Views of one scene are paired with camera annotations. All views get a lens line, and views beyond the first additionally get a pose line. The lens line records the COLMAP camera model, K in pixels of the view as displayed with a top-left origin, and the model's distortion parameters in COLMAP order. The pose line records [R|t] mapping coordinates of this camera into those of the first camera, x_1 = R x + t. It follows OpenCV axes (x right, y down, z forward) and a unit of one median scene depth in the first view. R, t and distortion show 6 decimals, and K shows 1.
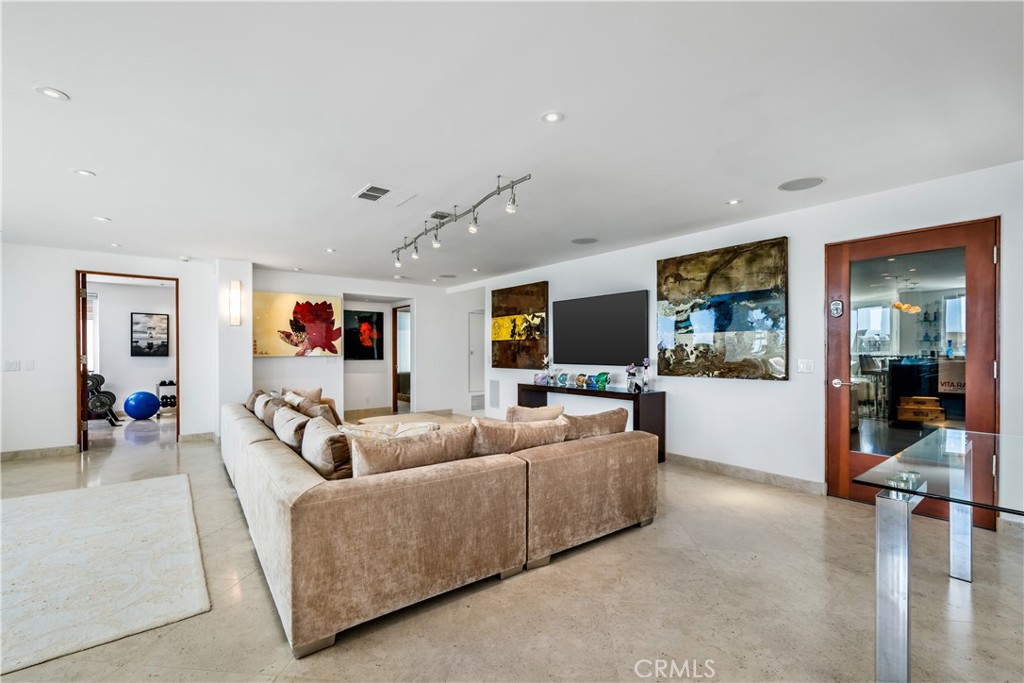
lens RADIAL K [[438.4, 0, 511.0], [0, 438.4, 357.6], [0, 0, 1]] dist [-0.000280, -0.000022]
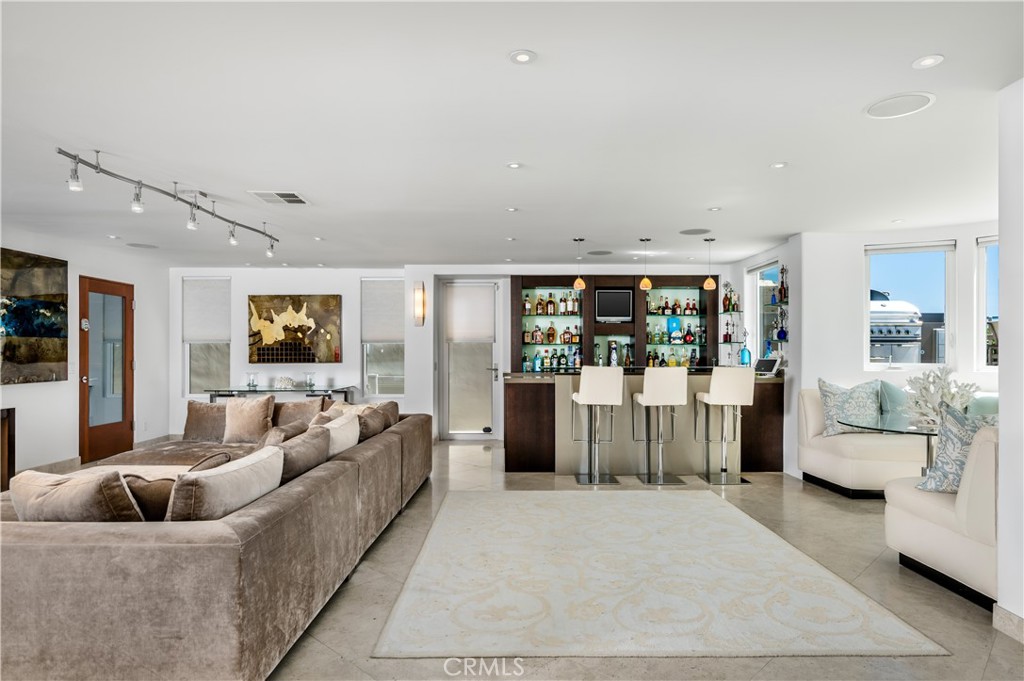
lens RADIAL K [[589.4, 0, 512.0], [0, 589.4, 340.5], [0, 0, 1]] dist [0.002122, 0.001256]
pose [[-0.788431, 0.014544, 0.614952, -1.238765], [0.009047, 0.999886, -0.012049, -0.025290], [-0.615057, -0.003936, -0.788473, 1.415019]]
